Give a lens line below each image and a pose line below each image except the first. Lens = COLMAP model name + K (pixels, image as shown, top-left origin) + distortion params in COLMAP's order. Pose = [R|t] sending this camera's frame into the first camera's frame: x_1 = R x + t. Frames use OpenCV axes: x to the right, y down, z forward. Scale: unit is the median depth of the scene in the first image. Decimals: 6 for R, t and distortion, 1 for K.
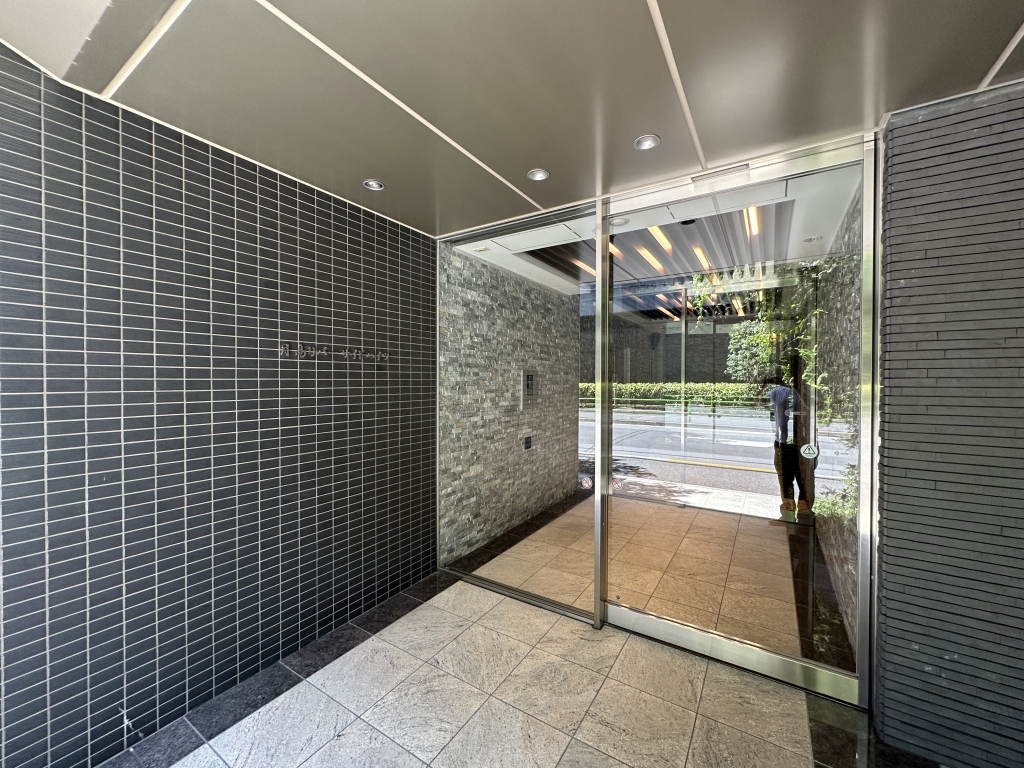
lens RADIAL K [[408.5, 0, 512.0], [0, 408.5, 384.0], [0, 0, 1]] dist [-0.002588, 0.000573]
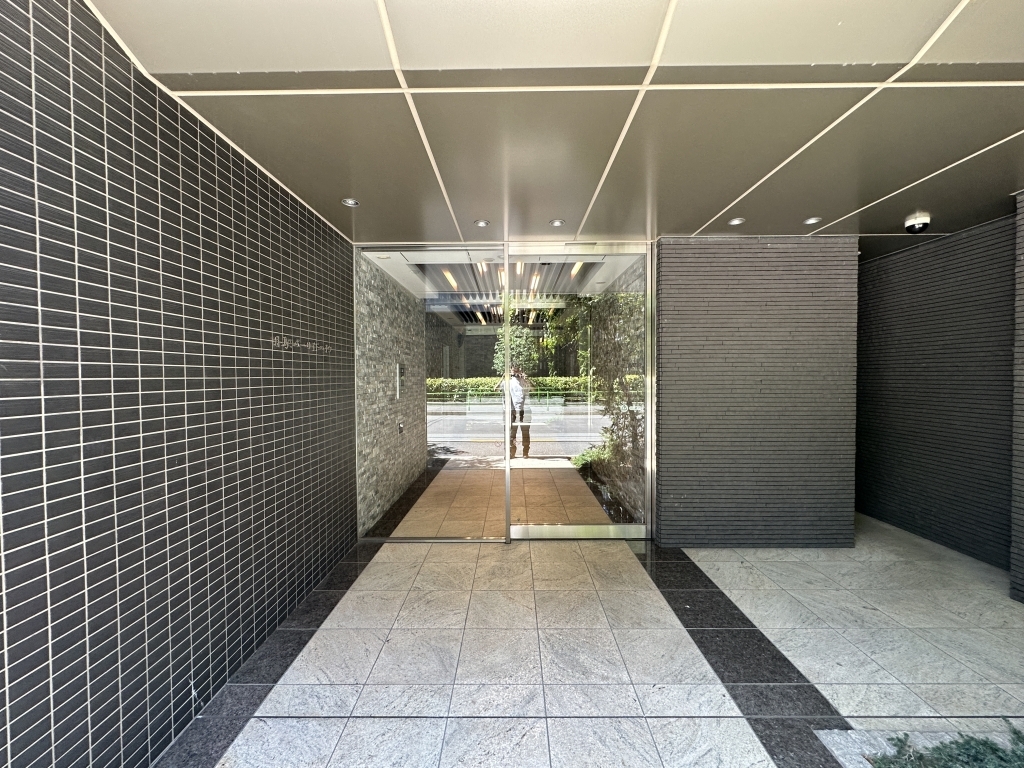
lens RADIAL K [[408.5, 0, 512.0], [0, 408.5, 384.0], [0, 0, 1]] dist [-0.002588, 0.000573]
pose [[0.845416, -0.018949, 0.533772, -0.353765], [0.014079, 0.999814, 0.013194, 0.013895], [-0.533922, -0.003640, 0.845526, -0.143970]]
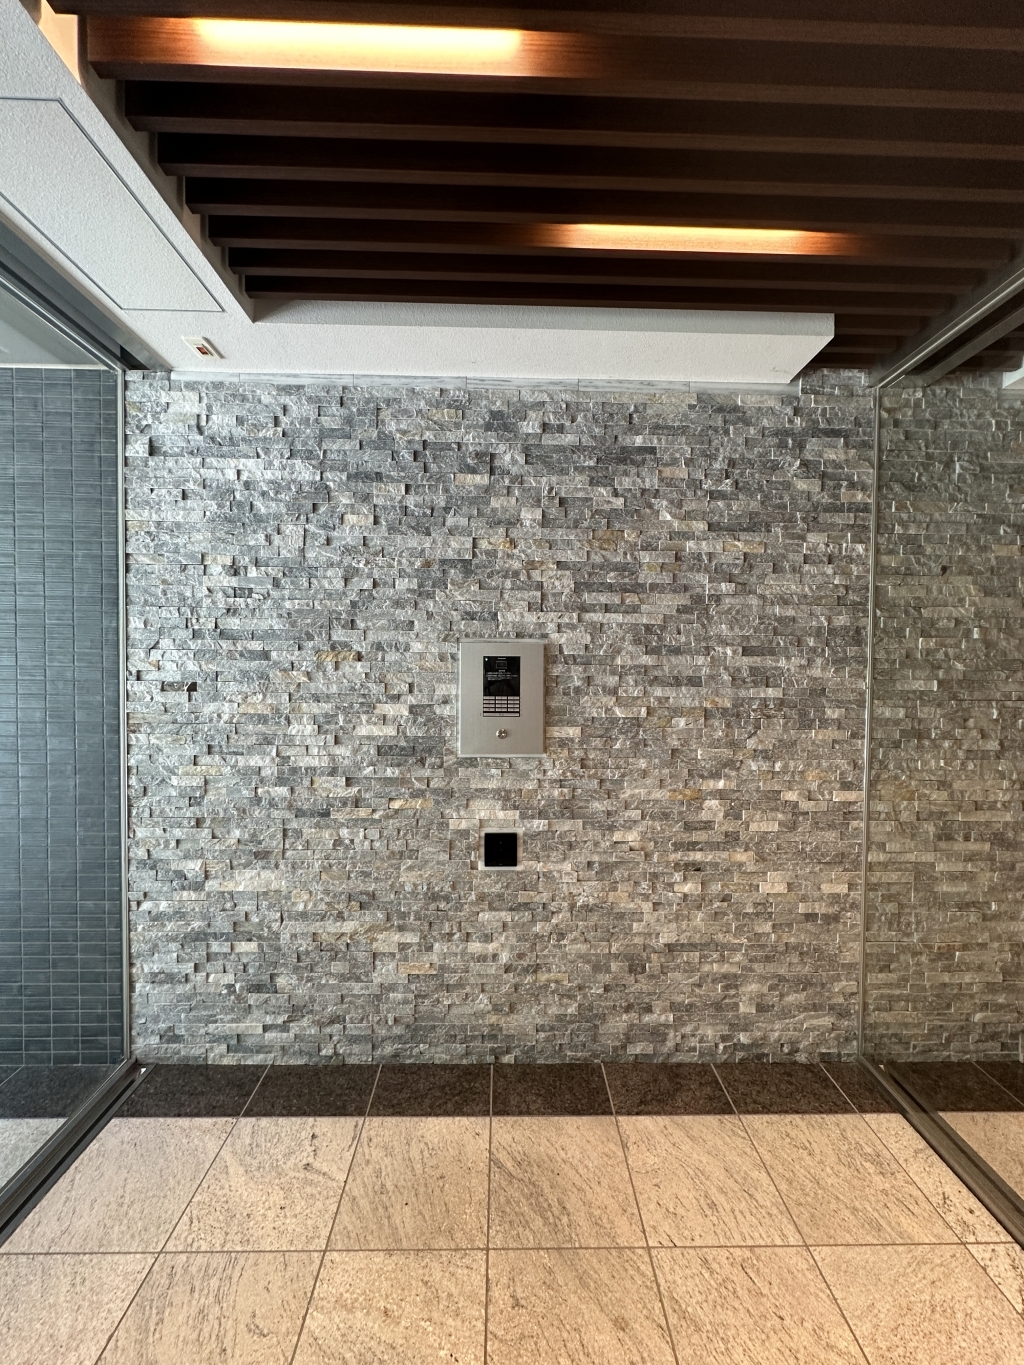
lens RADIAL K [[544.5, 0, 513.4], [0, 544.5, 679.2], [0, 0, 1]] dist [-0.002588, 0.000573]
pose [[0.553264, 0.023557, -0.832673, 0.505581], [-0.016990, 0.999711, 0.016994, -0.012900], [0.832832, 0.004745, 0.553505, 0.873136]]
